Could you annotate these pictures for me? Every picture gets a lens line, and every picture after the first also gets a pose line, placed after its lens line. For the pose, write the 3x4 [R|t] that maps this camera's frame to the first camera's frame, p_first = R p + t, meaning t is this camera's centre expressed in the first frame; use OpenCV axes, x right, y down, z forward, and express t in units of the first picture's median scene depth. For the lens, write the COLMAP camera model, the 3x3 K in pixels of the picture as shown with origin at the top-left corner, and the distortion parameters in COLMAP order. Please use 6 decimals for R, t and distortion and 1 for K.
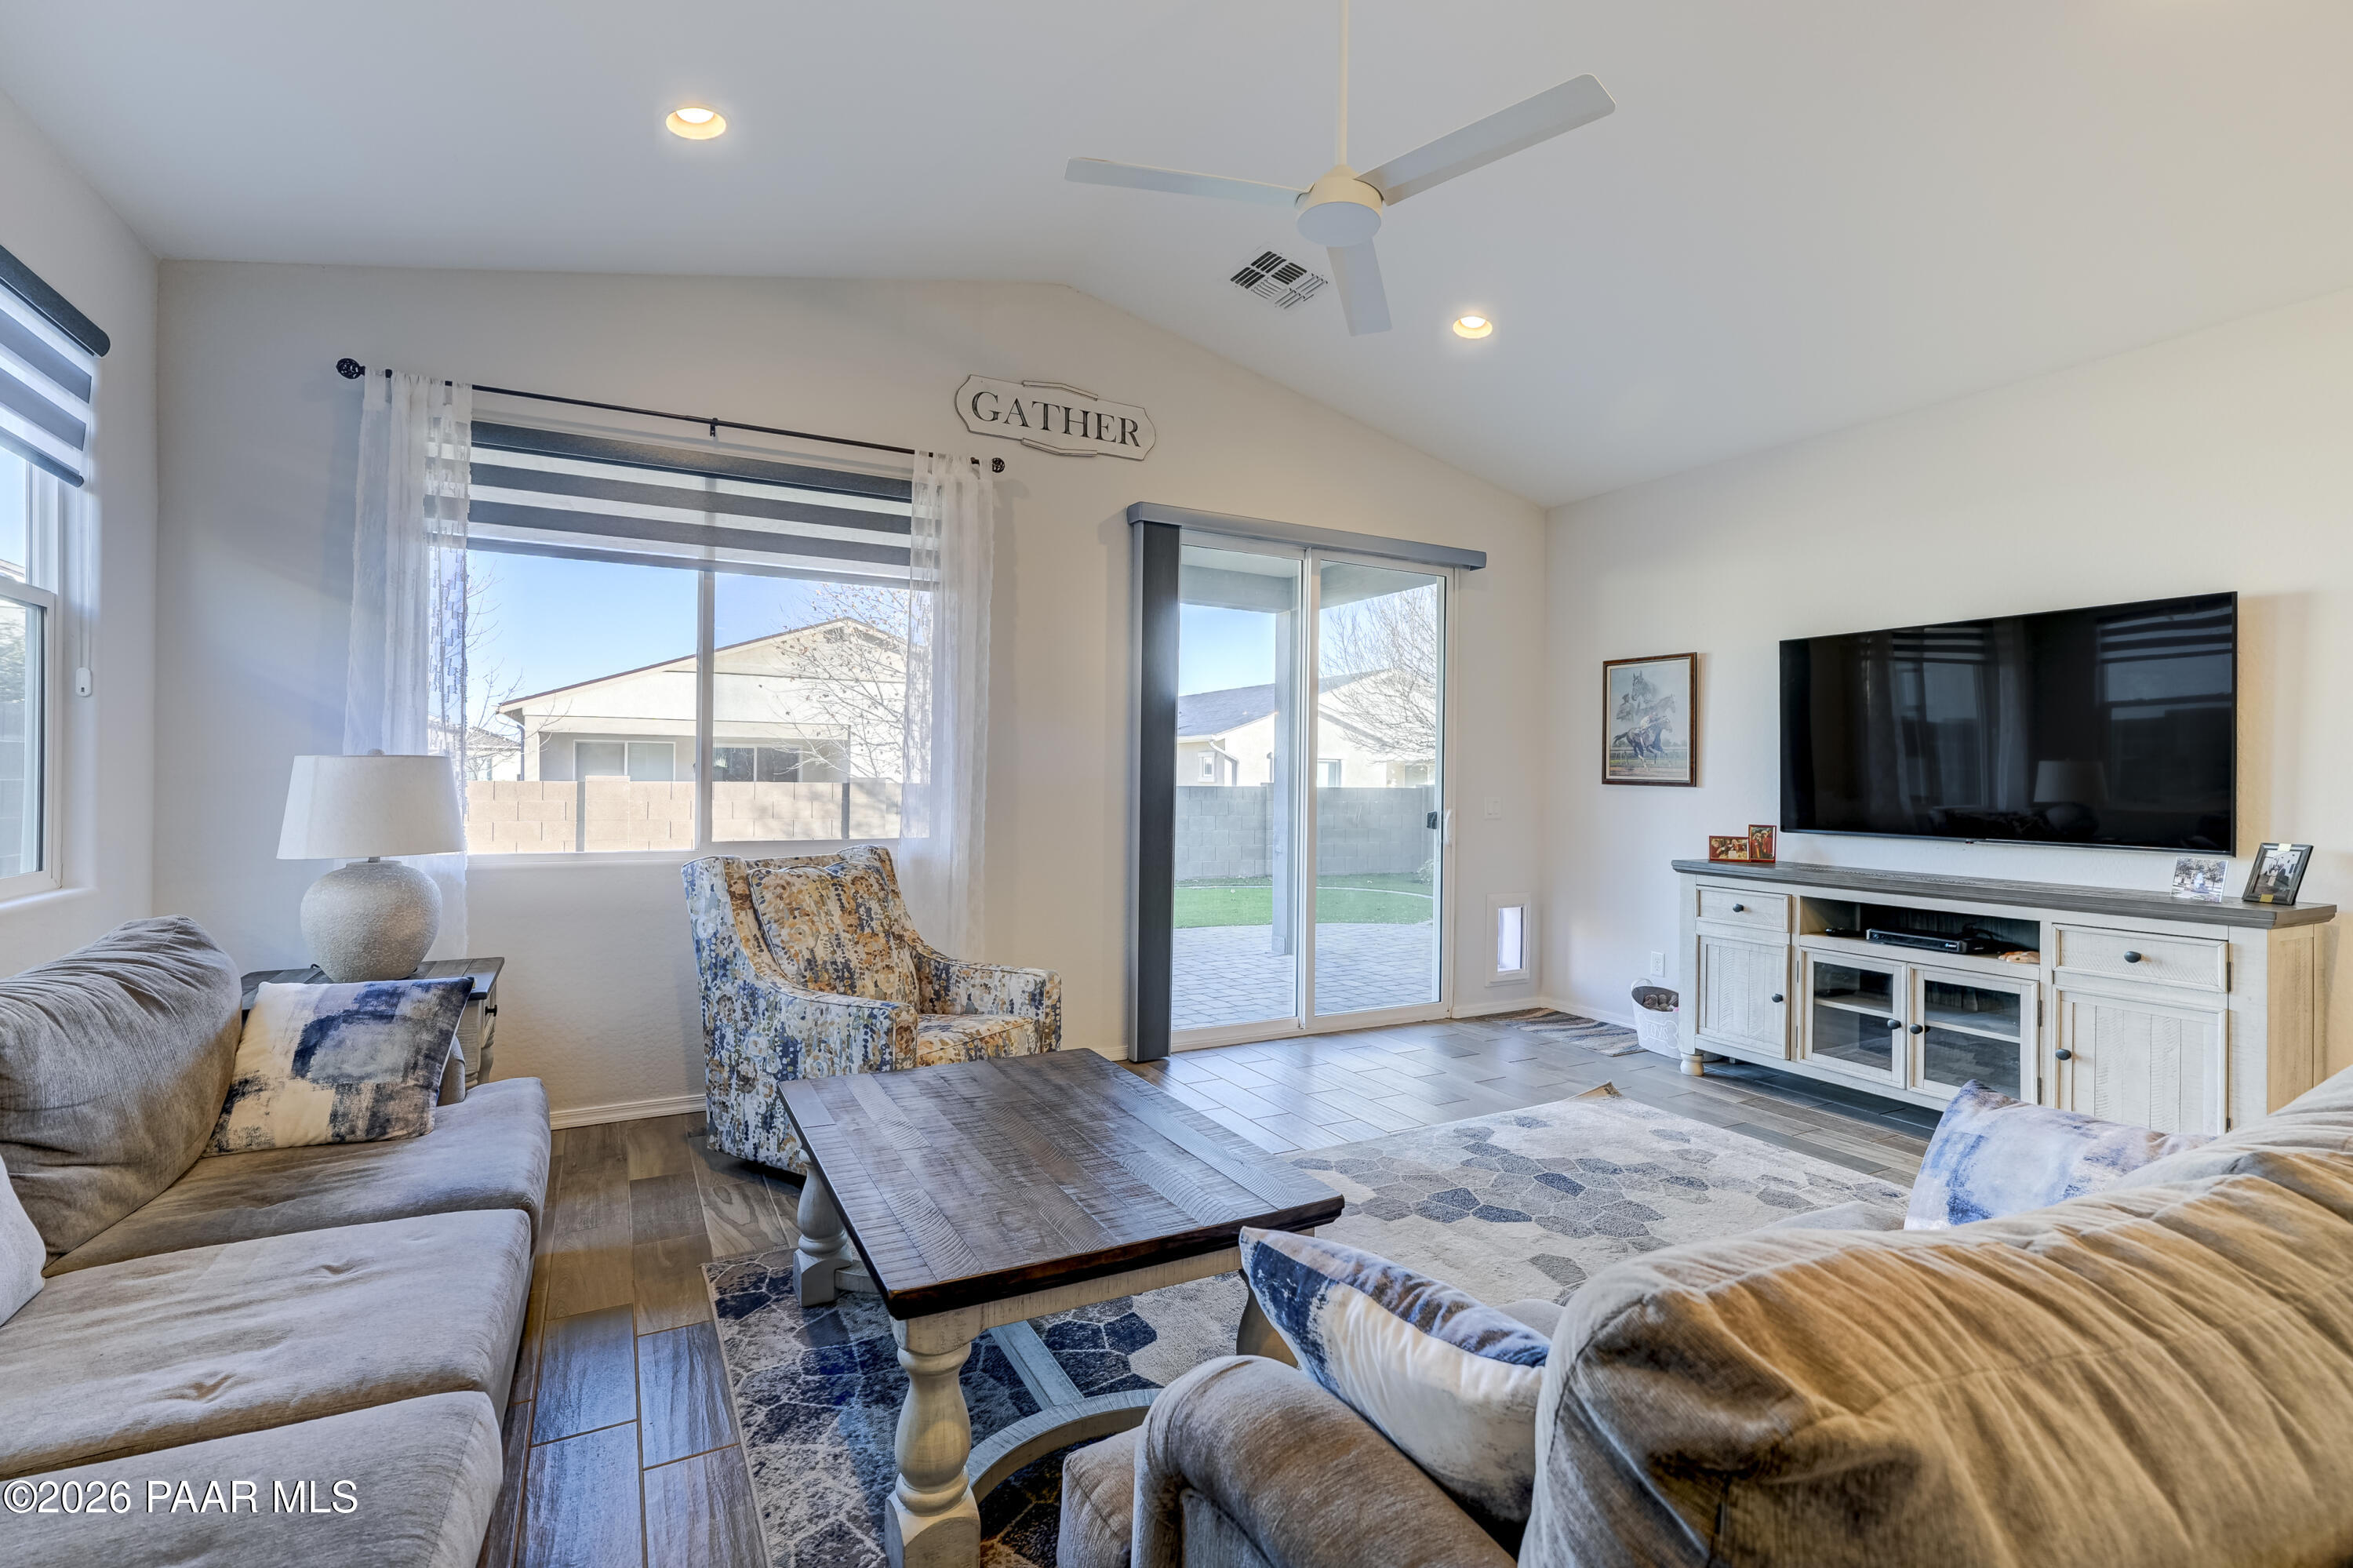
lens RADIAL K [[1059.7, 0, 1173.4], [0, 1059.7, 771.5], [0, 0, 1]] dist [-0.018325, 0.015884]
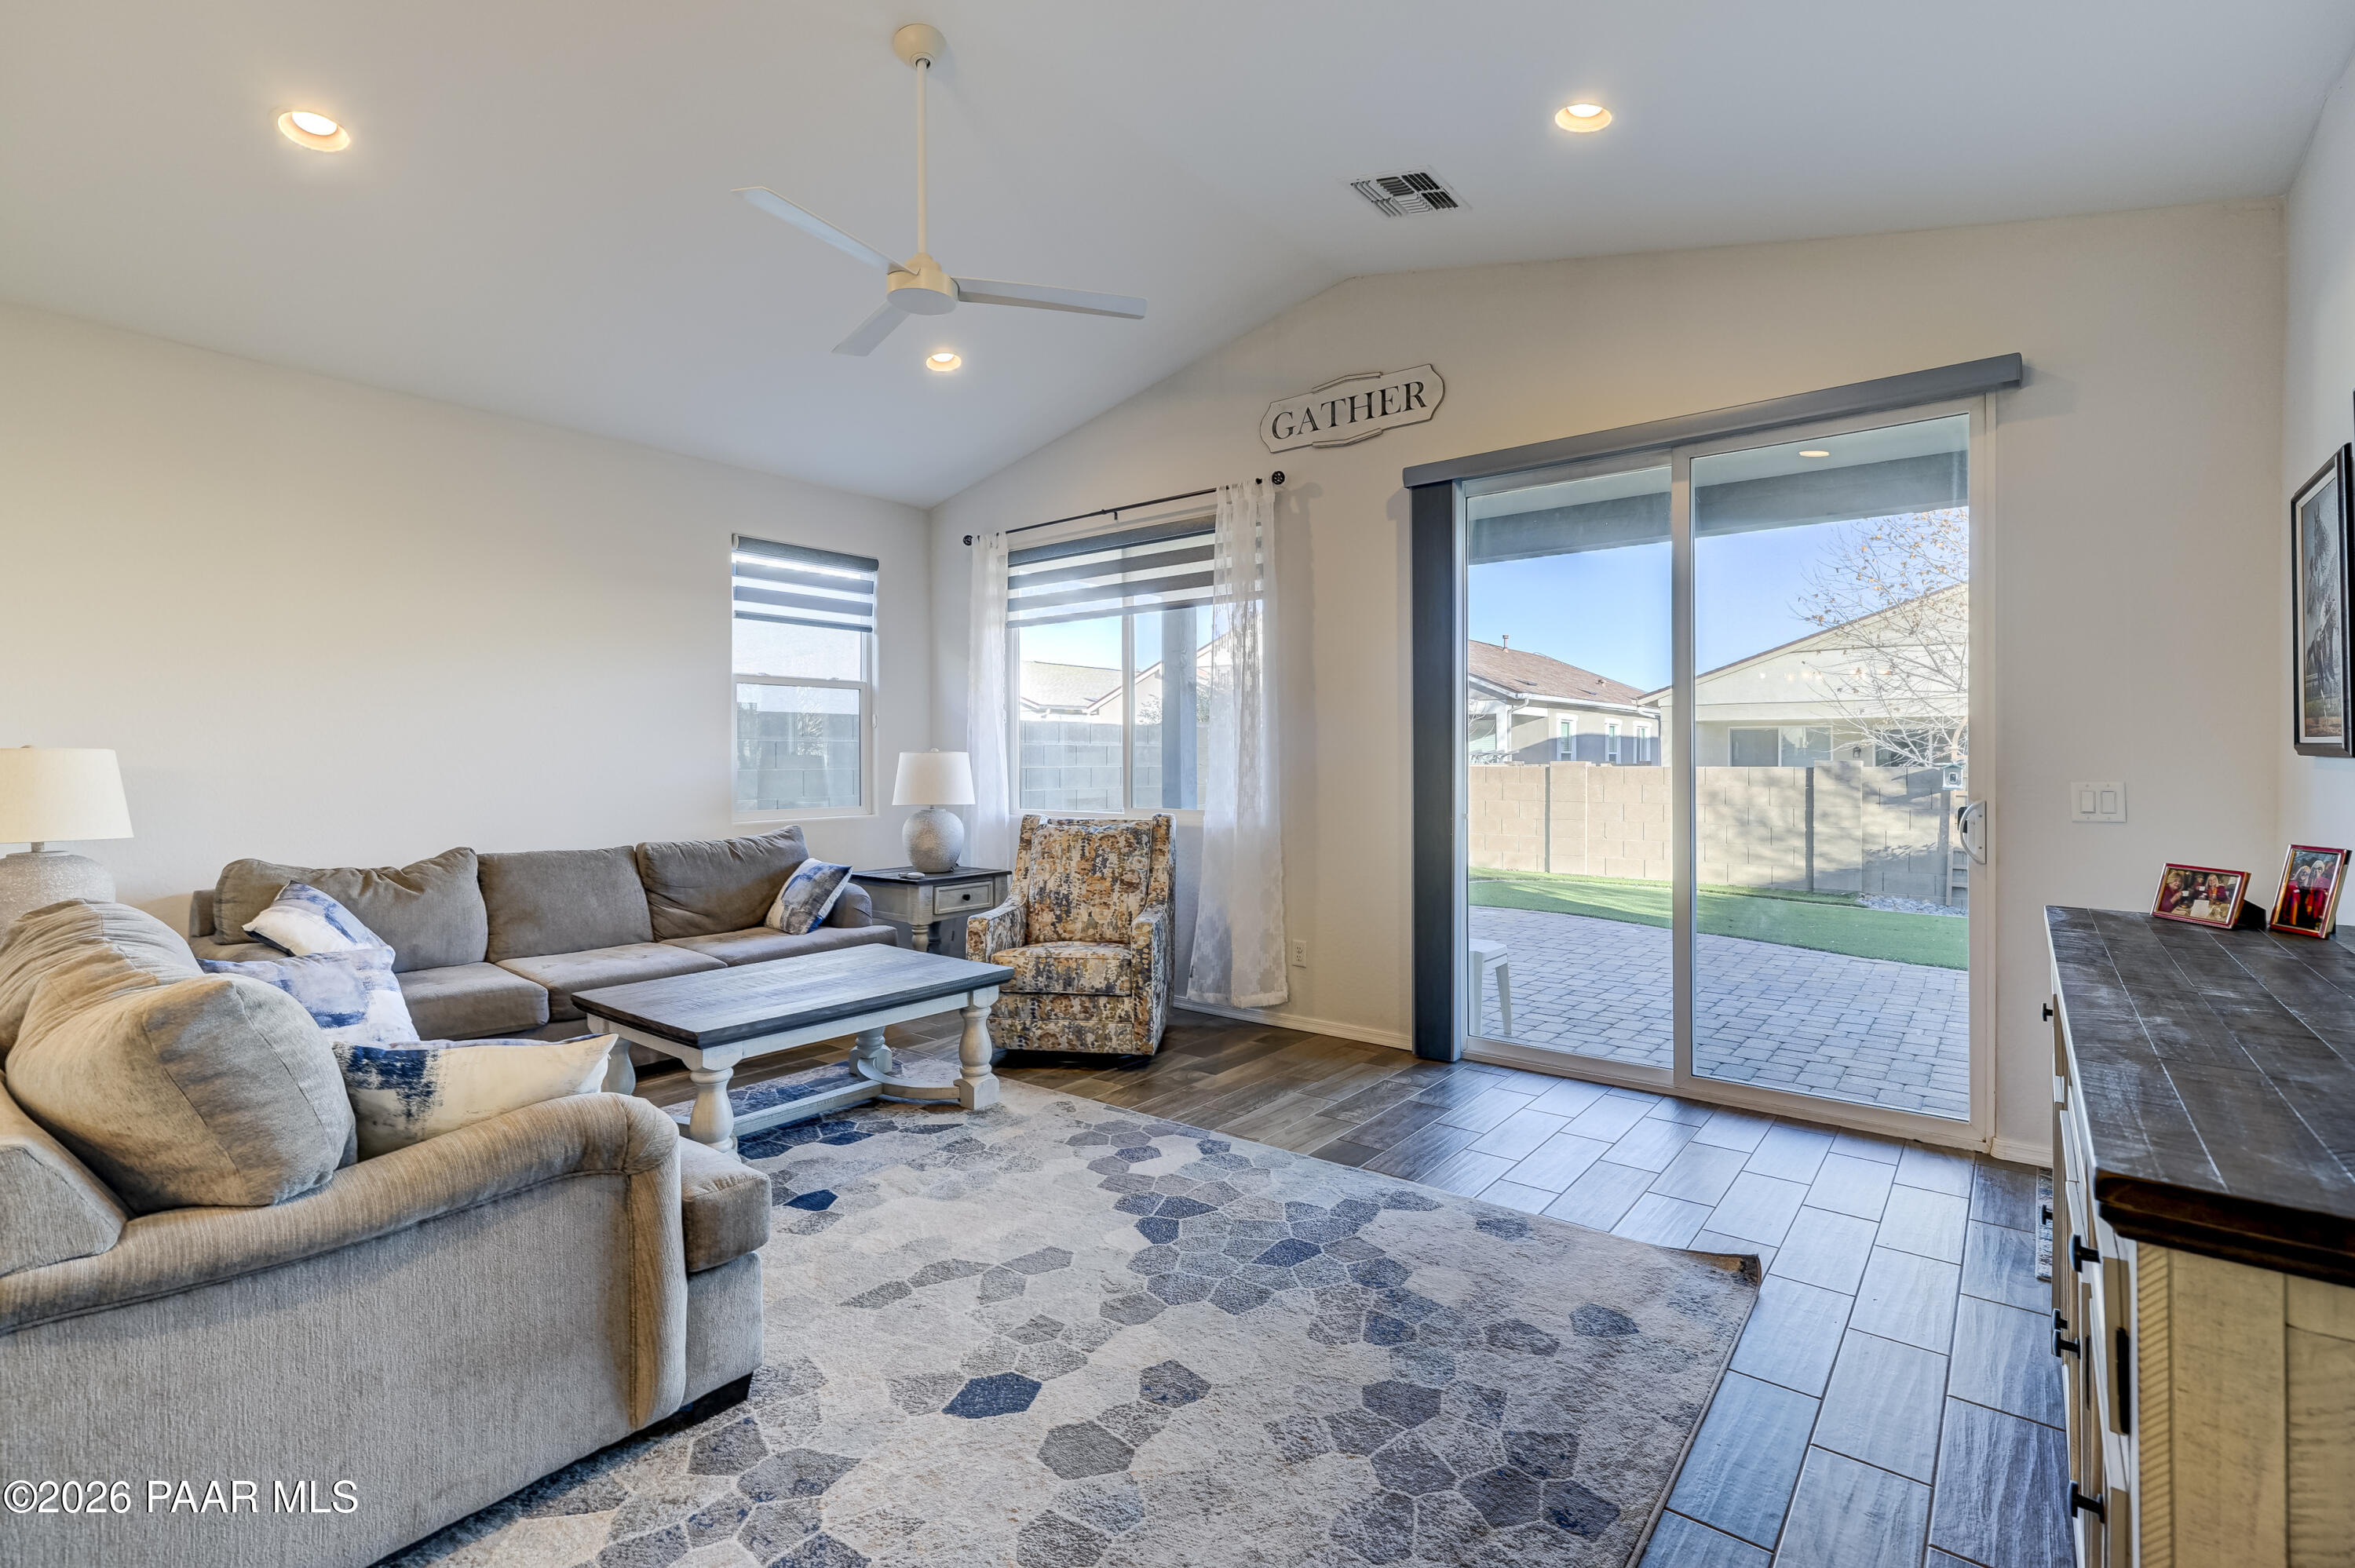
lens RADIAL K [[1078.1, 0, 1183.8], [0, 1078.1, 755.5], [0, 0, 1]] dist [-0.002338, 0.003709]
pose [[0.404211, -0.016221, -0.914522, 0.793424], [0.013630, 0.999839, -0.011710, 0.013294], [0.914564, -0.007731, 0.404367, 0.432874]]
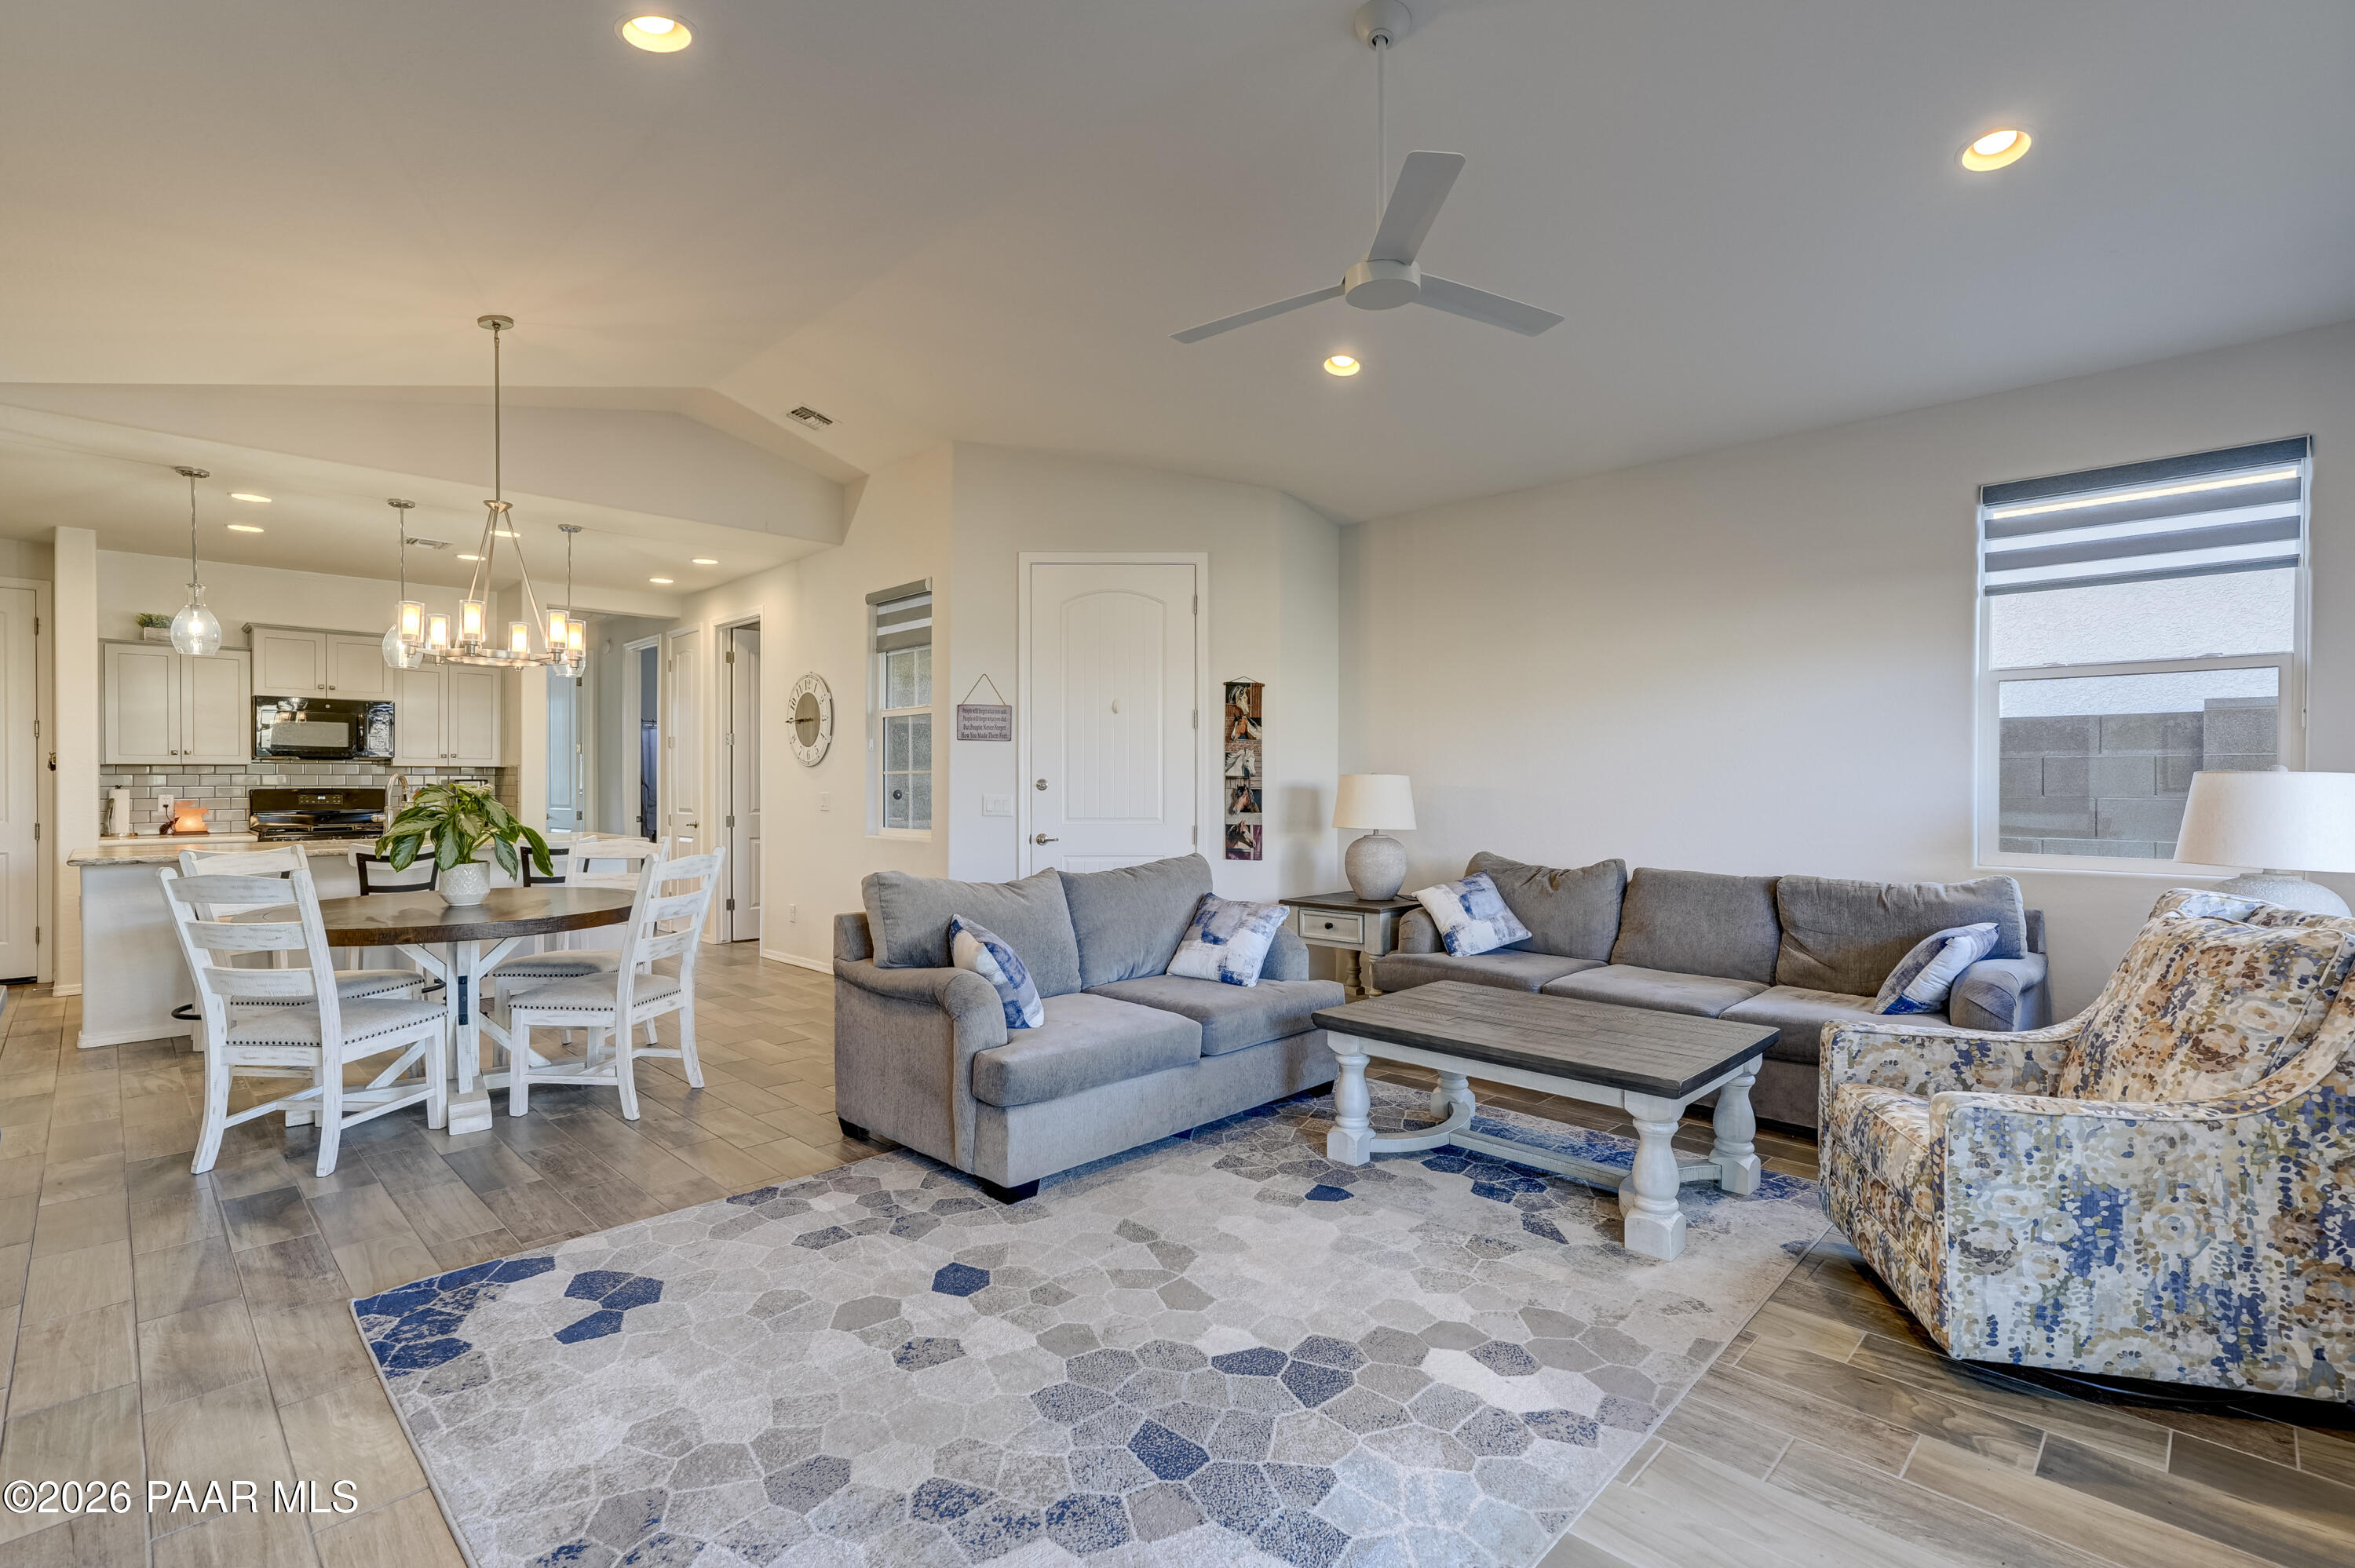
lens RADIAL K [[1087.3, 0, 1189.4], [0, 1087.3, 780.9], [0, 0, 1]] dist [0.000015, 0.001095]
pose [[-0.953873, -0.013401, -0.299911, 0.395049], [-0.010555, 0.999883, -0.011107, 0.011936], [0.300025, -0.007429, -0.953903, 1.157406]]
